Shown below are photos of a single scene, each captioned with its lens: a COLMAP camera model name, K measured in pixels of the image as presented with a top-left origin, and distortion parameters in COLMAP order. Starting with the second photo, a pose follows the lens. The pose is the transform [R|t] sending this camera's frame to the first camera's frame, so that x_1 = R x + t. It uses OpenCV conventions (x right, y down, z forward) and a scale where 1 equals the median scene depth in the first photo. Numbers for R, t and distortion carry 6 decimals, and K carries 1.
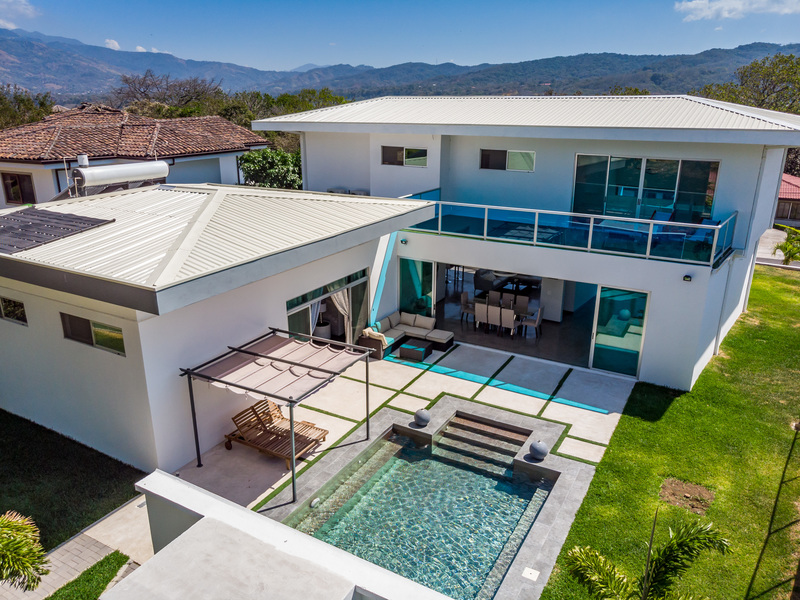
lens RADIAL K [[590.2, 0, 400.0], [0, 590.2, 300.0], [0, 0, 1]] dist [-0.002707, -0.005632]
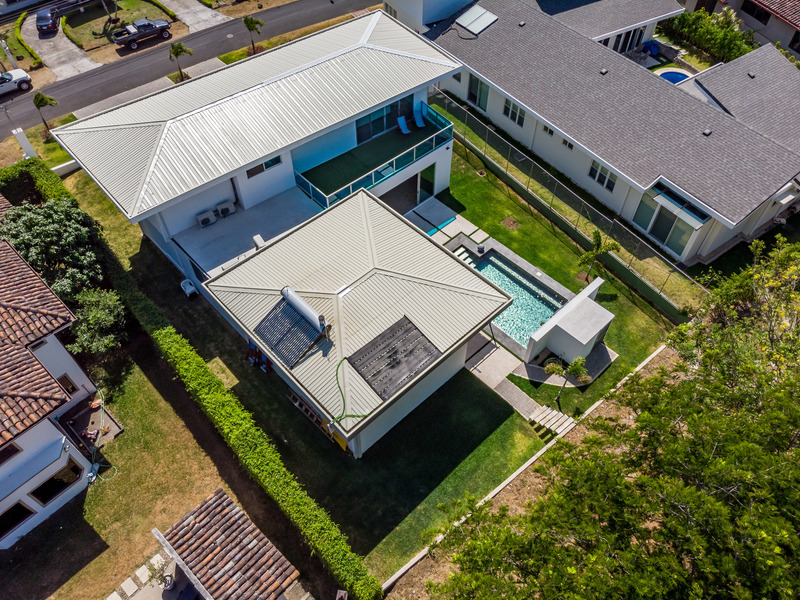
lens RADIAL K [[590.2, 0, 400.0], [0, 590.2, 300.0], [0, 0, 1]] dist [-0.002707, -0.005632]
pose [[0.286614, -0.741750, 0.606350, -1.322402], [0.301194, 0.670575, 0.677946, -1.195199], [-0.909469, -0.011680, 0.415607, 0.202695]]
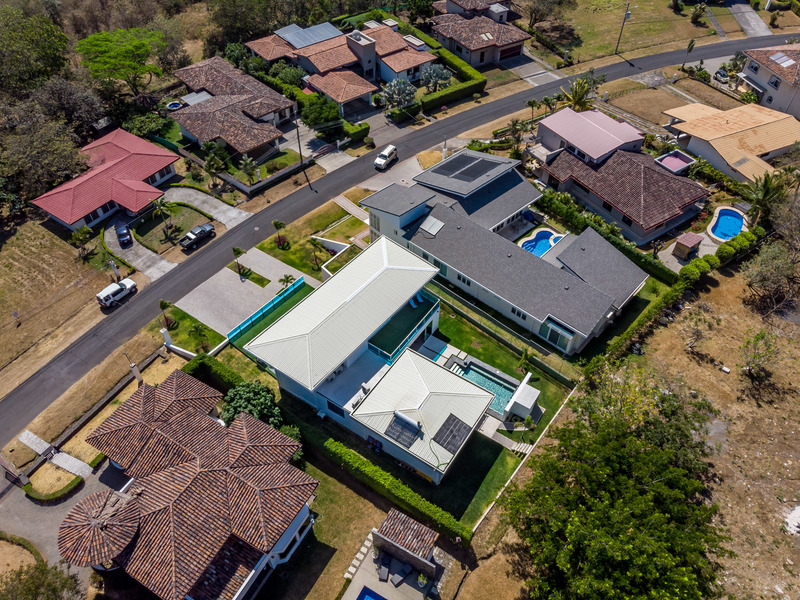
lens RADIAL K [[590.2, 0, 400.0], [0, 590.2, 300.0], [0, 0, 1]] dist [-0.002707, -0.005632]
pose [[0.069363, -0.726093, 0.684089, -2.259007], [0.310241, 0.667437, 0.676962, -2.908144], [-0.948124, 0.165277, 0.271559, 0.089862]]
